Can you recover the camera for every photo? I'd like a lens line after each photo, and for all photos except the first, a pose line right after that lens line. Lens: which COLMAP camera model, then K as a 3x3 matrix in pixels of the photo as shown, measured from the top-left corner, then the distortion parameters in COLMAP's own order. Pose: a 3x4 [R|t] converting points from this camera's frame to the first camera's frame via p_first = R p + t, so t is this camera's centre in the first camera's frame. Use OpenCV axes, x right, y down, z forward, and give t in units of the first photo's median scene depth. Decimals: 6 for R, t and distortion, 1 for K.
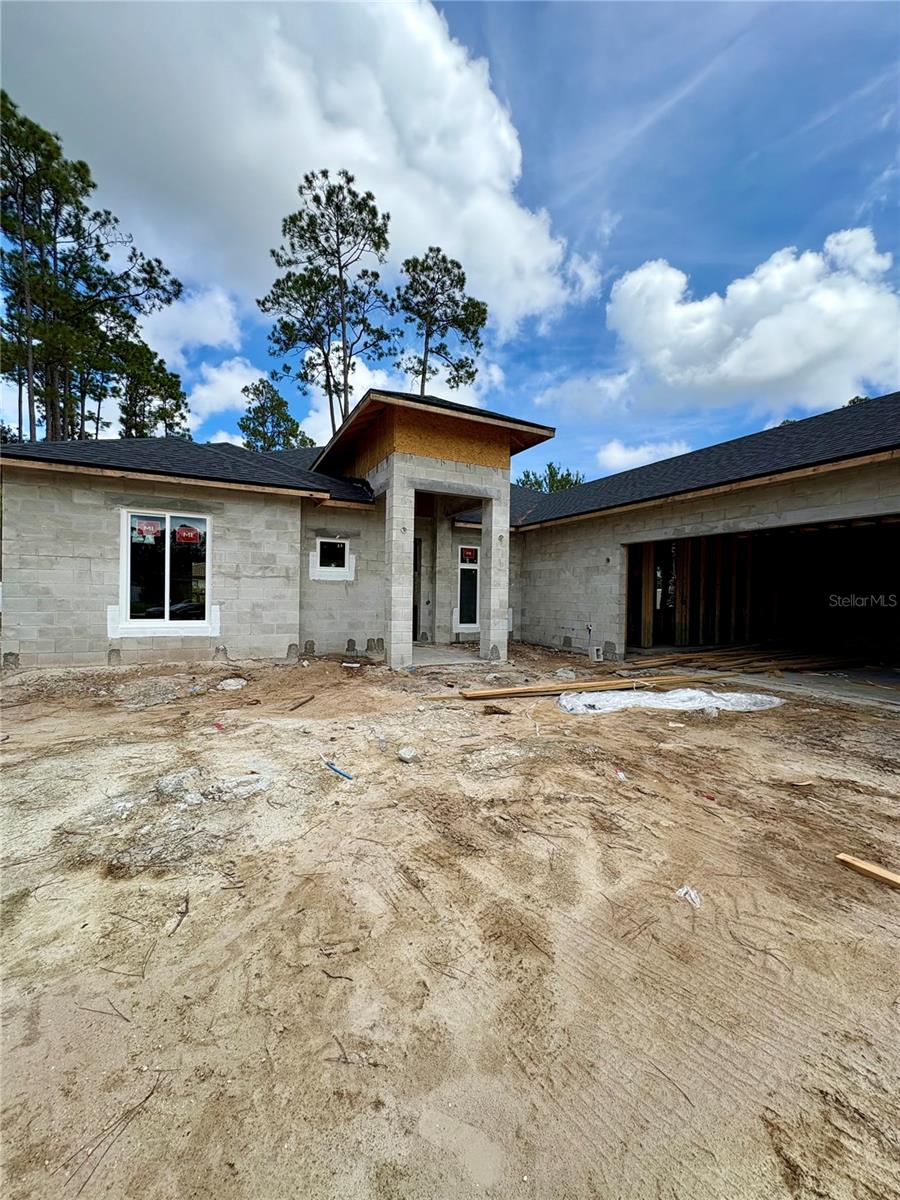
lens RADIAL K [[480.1, 0, 450.6], [0, 480.1, 599.0], [0, 0, 1]] dist [0.010968, -0.000590]
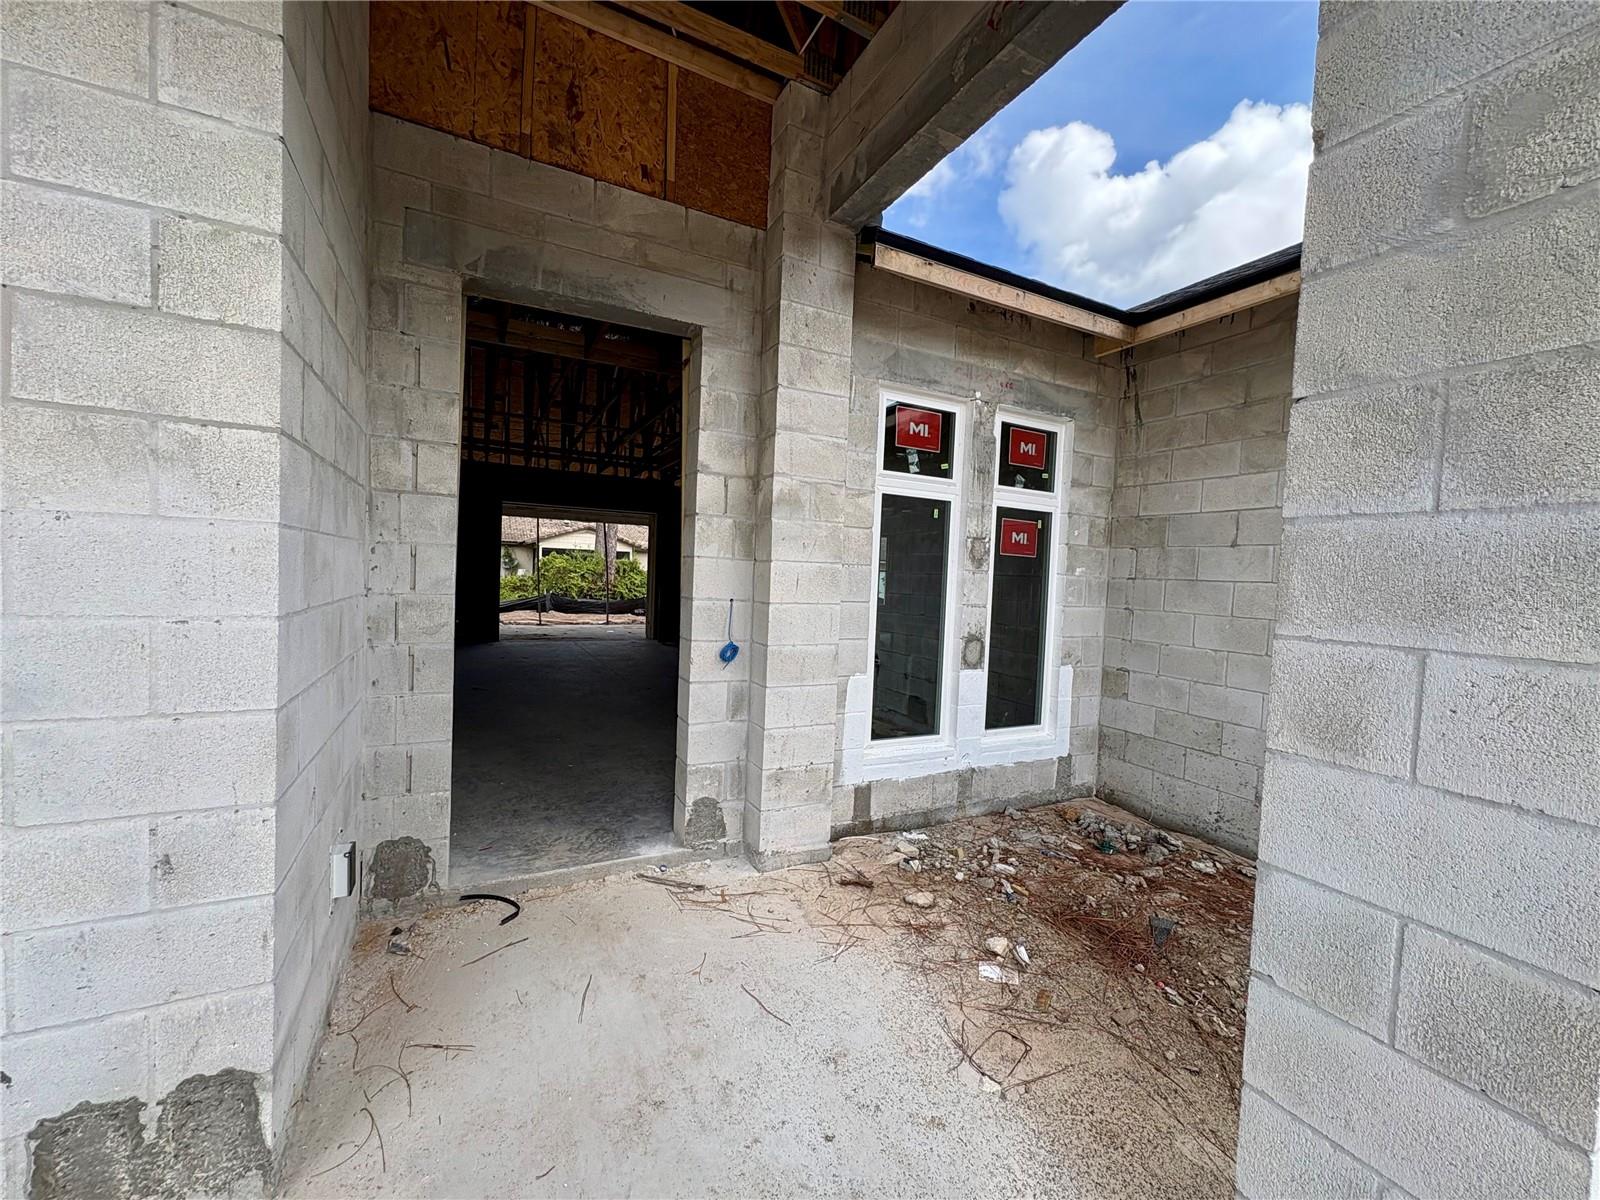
lens RADIAL K [[640.1, 0, 806.6], [0, 640.1, 601.9], [0, 0, 1]] dist [0.010968, -0.000590]
pose [[0.999456, 0.024292, 0.022317, -0.023357], [-0.025453, 0.998253, 0.053327, -0.033756], [-0.020982, -0.053866, 0.998328, 0.818963]]
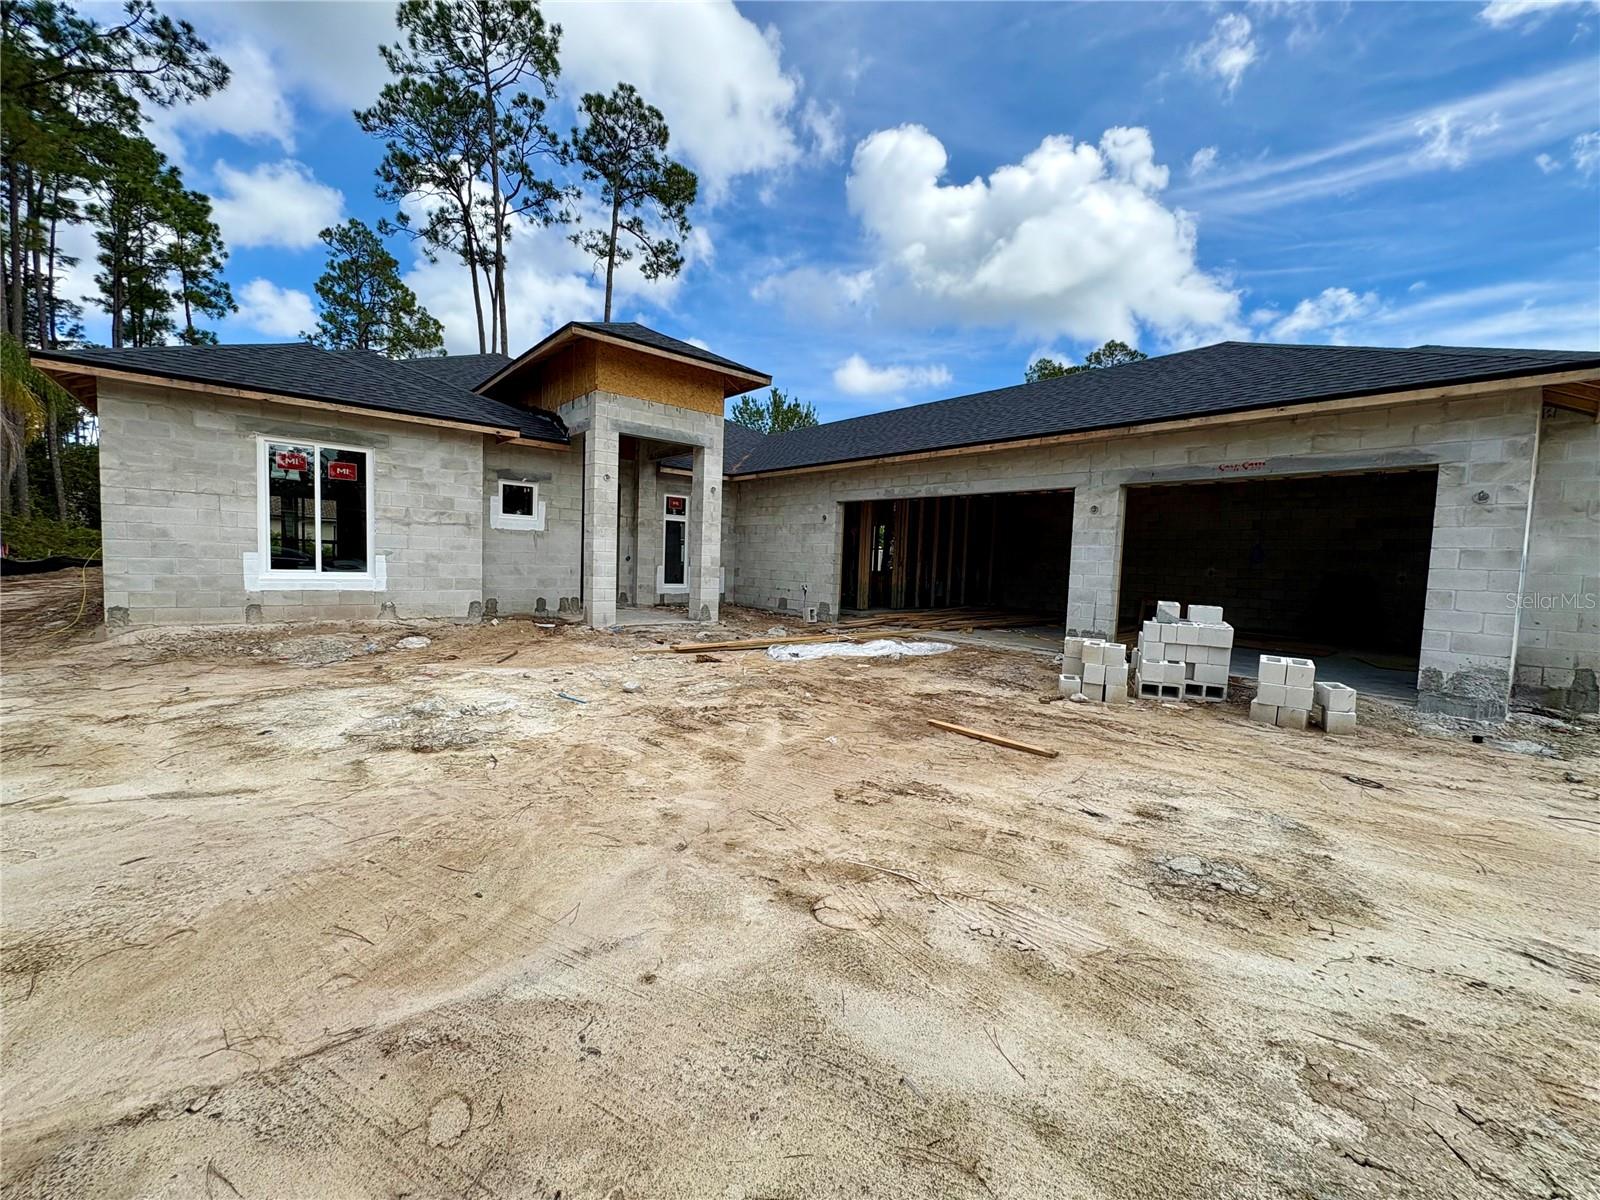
lens RADIAL K [[640.1, 0, 798.5], [0, 640.1, 606.5], [0, 0, 1]] dist [0.010968, -0.000590]
pose [[0.970841, 0.002127, 0.239713, -0.028629], [-0.019685, 0.997291, 0.070873, 0.006320], [-0.238913, -0.073525, 0.968253, -0.234194]]
